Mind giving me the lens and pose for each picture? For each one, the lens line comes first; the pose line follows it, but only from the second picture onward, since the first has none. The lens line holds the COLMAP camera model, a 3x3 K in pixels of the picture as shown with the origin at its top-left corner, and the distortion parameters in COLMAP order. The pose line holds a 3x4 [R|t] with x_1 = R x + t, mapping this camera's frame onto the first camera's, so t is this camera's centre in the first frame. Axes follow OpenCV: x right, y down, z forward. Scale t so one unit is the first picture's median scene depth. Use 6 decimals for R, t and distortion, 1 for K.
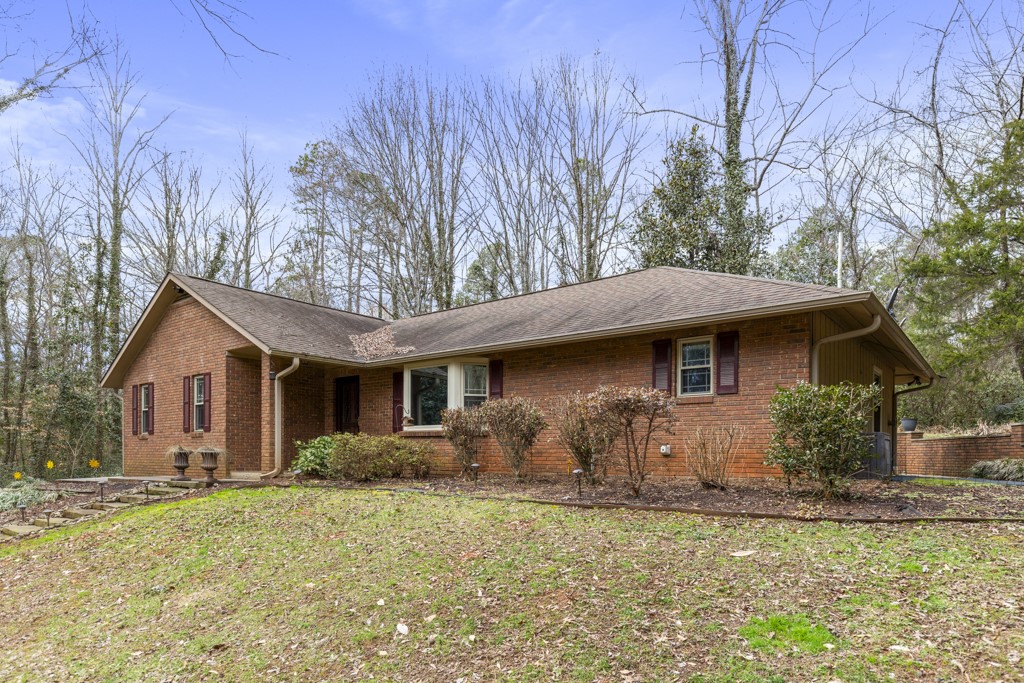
lens RADIAL K [[577.4, 0, 543.8], [0, 577.4, 370.0], [0, 0, 1]] dist [0.014967, -0.003108]
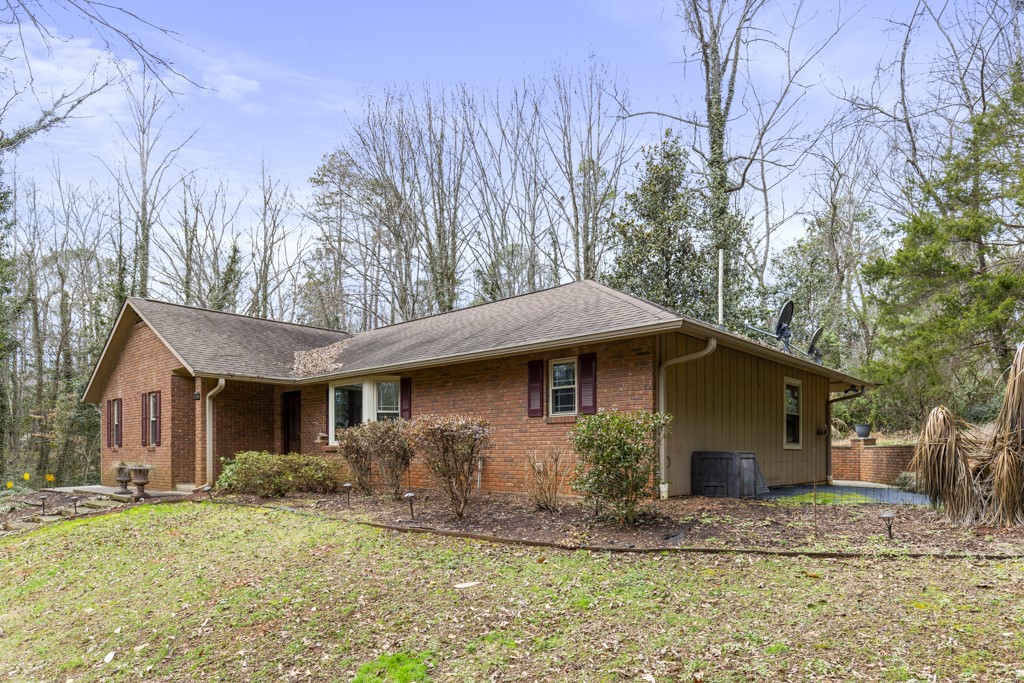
lens RADIAL K [[577.4, 0, 538.8], [0, 577.4, 361.7], [0, 0, 1]] dist [0.014967, -0.003108]
pose [[0.997676, -0.016303, -0.066150, 0.196187], [0.015722, 0.999833, -0.009297, -0.028586], [0.066291, 0.008235, 0.997766, -0.019068]]
